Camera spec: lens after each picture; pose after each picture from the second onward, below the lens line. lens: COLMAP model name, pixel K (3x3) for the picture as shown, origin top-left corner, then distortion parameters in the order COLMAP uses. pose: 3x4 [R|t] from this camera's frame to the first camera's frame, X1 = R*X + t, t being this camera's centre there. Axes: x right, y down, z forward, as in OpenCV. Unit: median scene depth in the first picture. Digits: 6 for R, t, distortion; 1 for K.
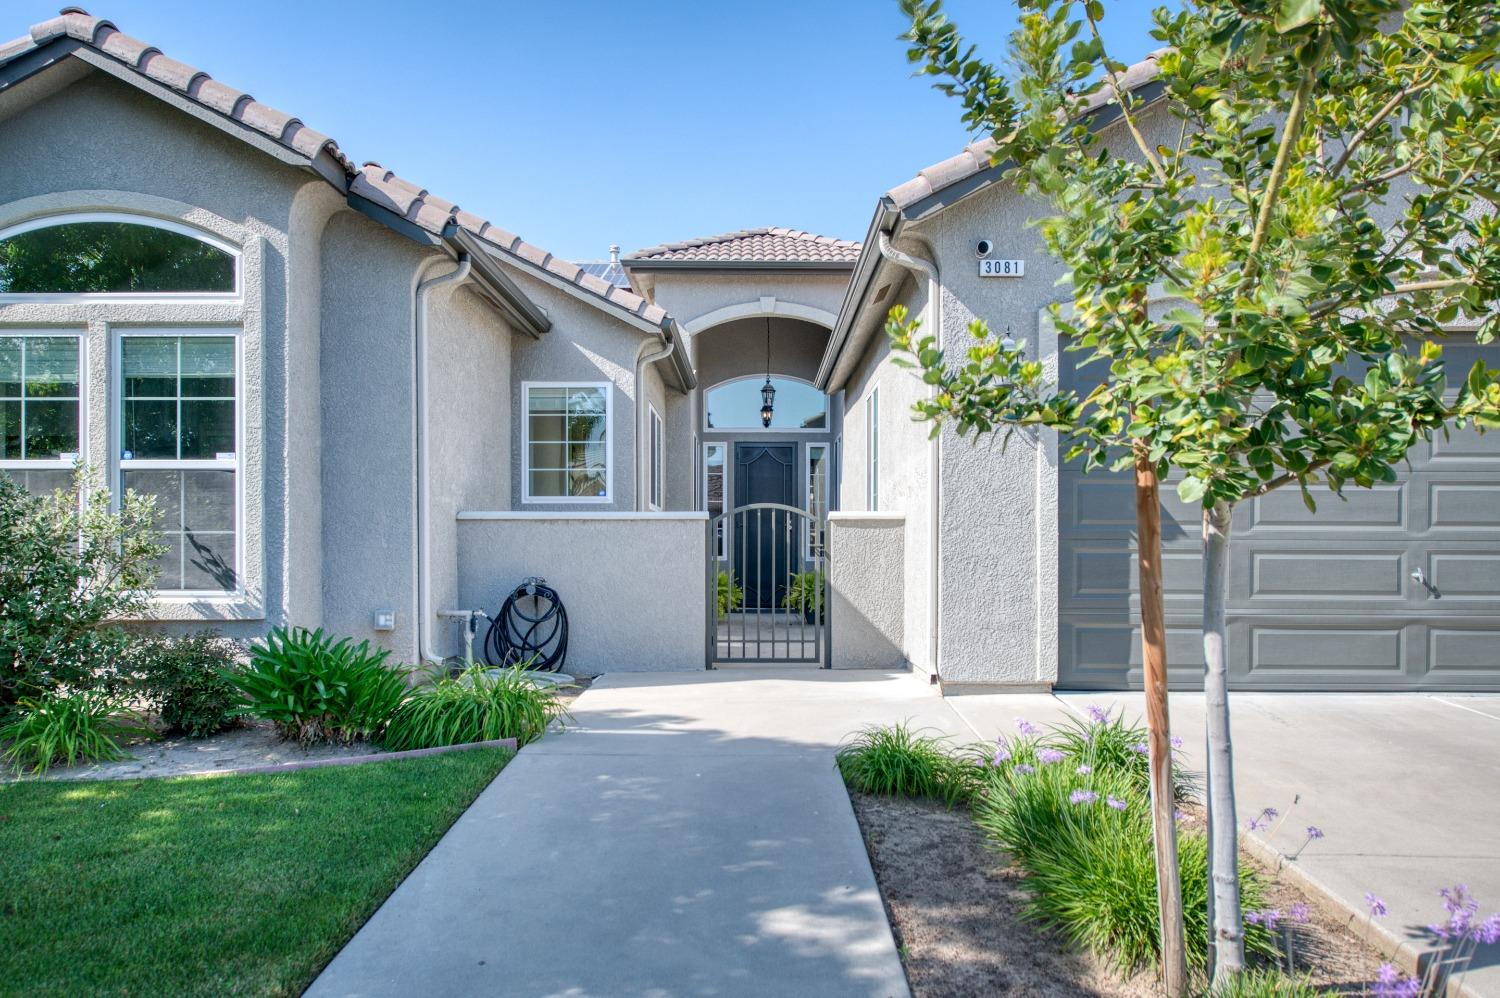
lens RADIAL K [[1042.5, 0, 750.0], [0, 1042.5, 499.0], [0, 0, 1]] dist [-0.002148, -0.001997]
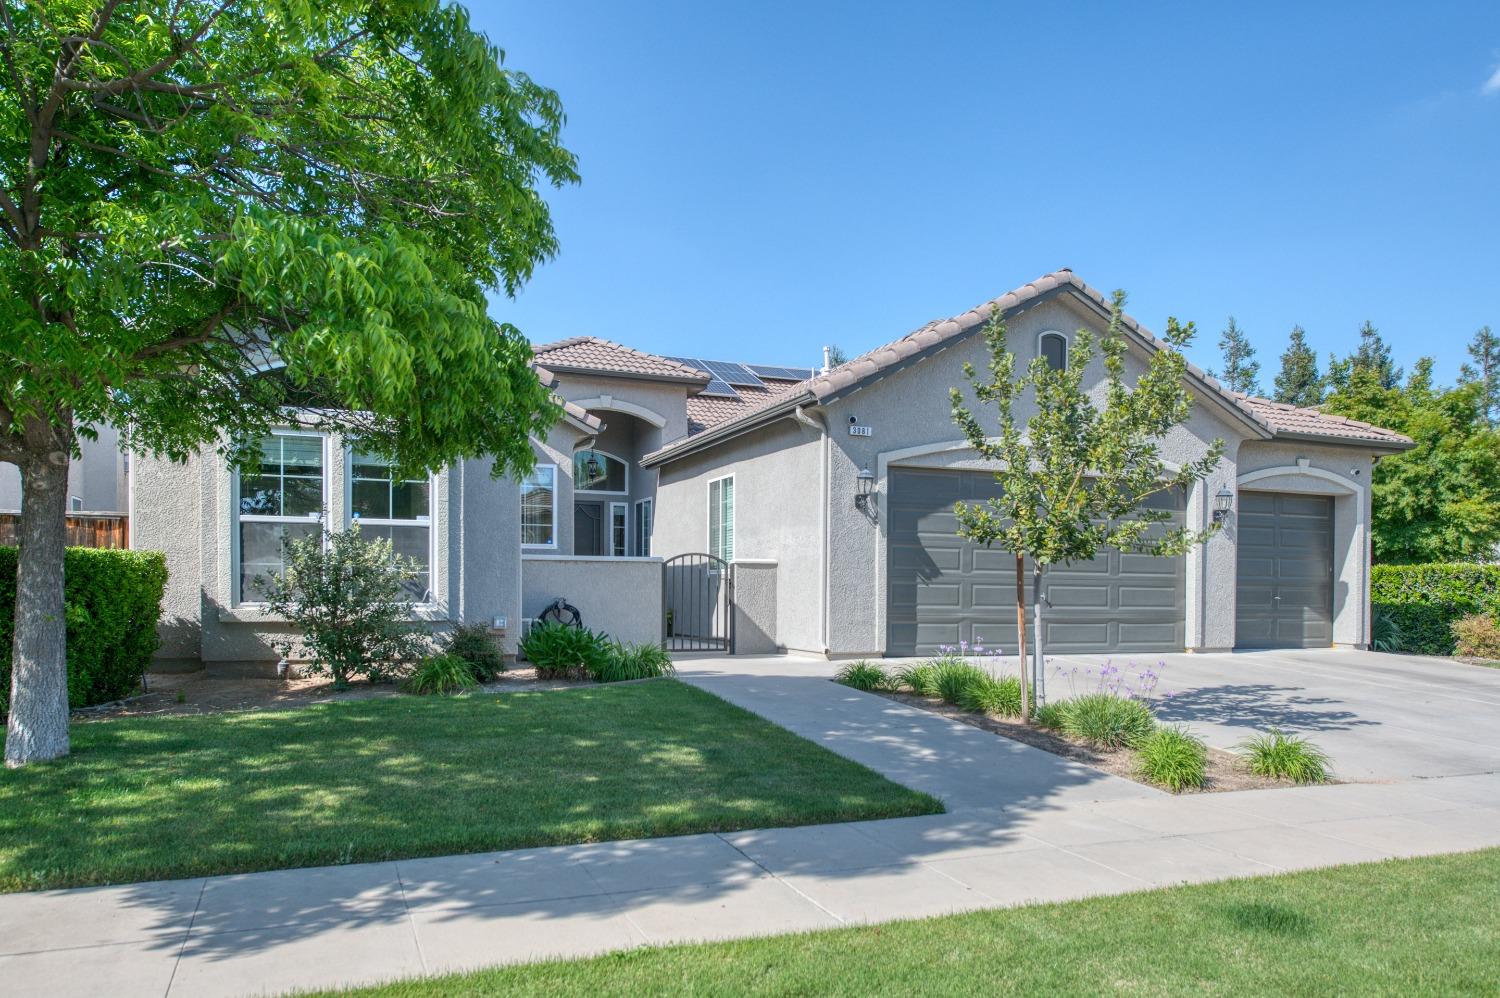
lens RADIAL K [[1042.5, 0, 750.0], [0, 1042.5, 499.0], [0, 0, 1]] dist [-0.002148, -0.001997]
pose [[0.930933, 0.038671, 0.363138, -0.616862], [-0.024479, 0.998749, -0.043605, -0.012899], [-0.364370, 0.031704, 0.930715, -0.665018]]
